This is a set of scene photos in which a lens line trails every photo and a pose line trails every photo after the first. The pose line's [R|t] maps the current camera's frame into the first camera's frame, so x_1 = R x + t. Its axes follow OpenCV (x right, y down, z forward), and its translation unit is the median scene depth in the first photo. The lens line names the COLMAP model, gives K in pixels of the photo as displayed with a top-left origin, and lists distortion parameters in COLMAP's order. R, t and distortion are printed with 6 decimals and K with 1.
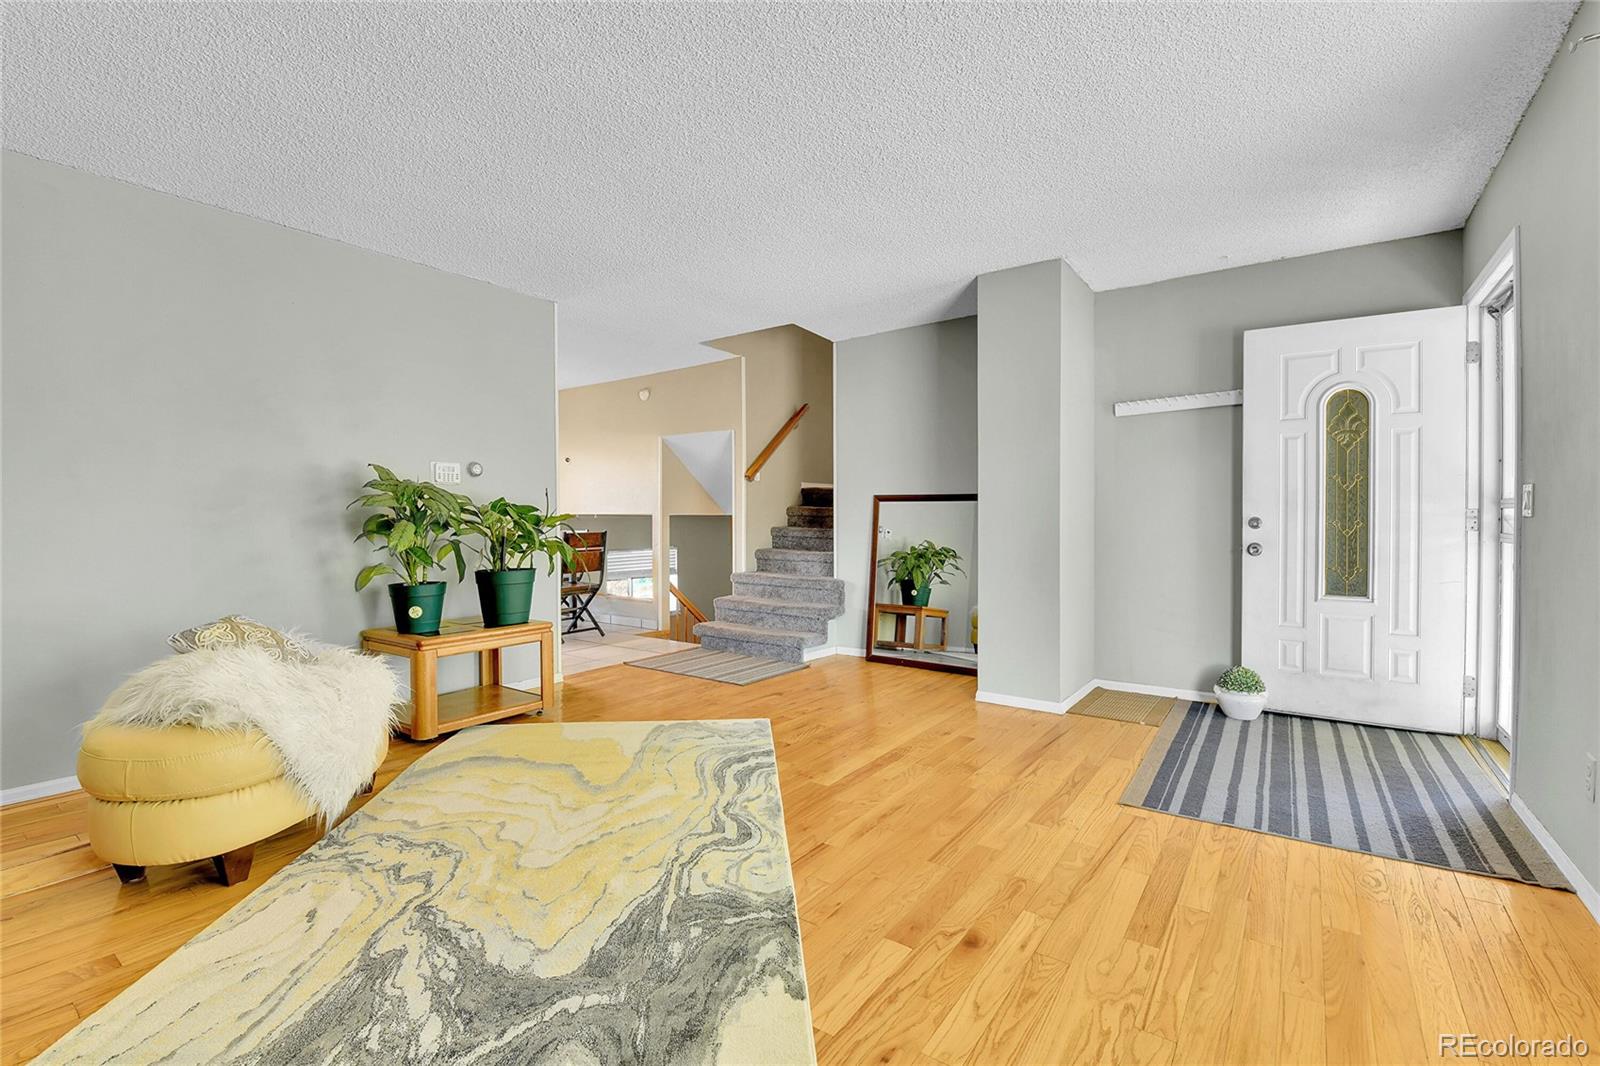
lens RADIAL K [[689.9, 0, 793.8], [0, 689.9, 527.1], [0, 0, 1]] dist [-0.010122, -0.000899]
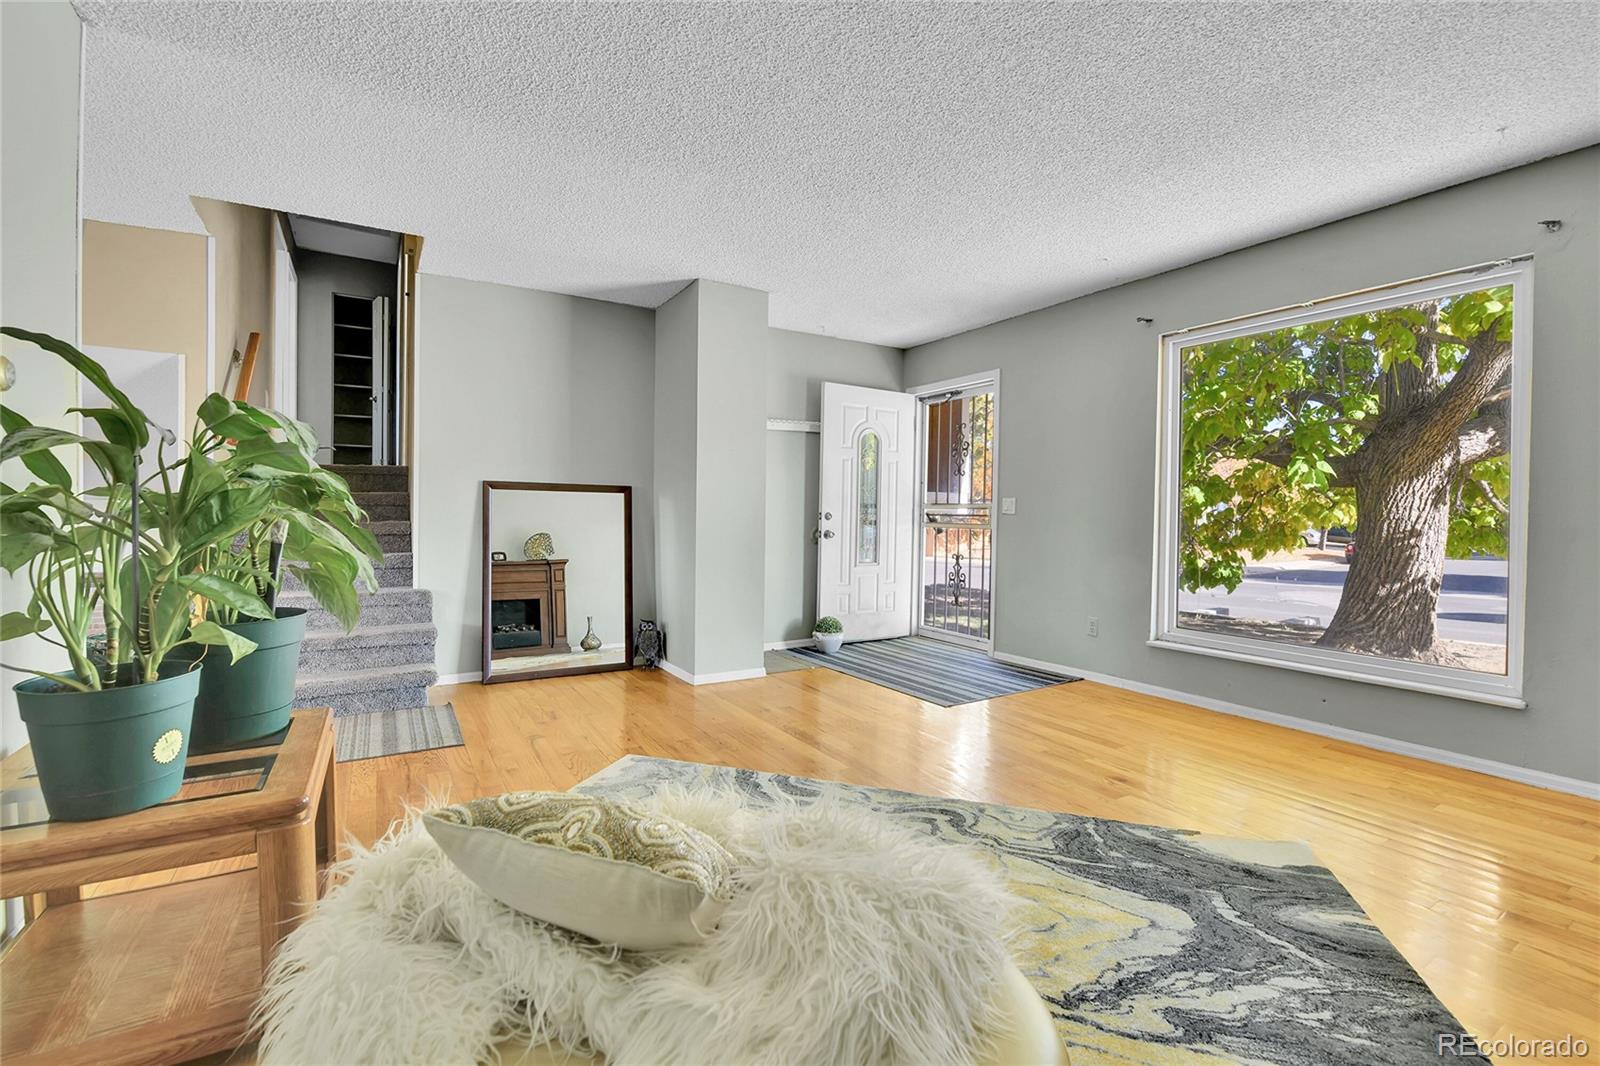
lens RADIAL K [[689.9, 0, 792.6], [0, 689.9, 529.9], [0, 0, 1]] dist [-0.010122, -0.000899]
pose [[0.402263, -0.016051, 0.915384, -1.021668], [-0.000009, 0.999846, 0.017536, -0.004022], [-0.915524, -0.007062, 0.402201, 0.719726]]
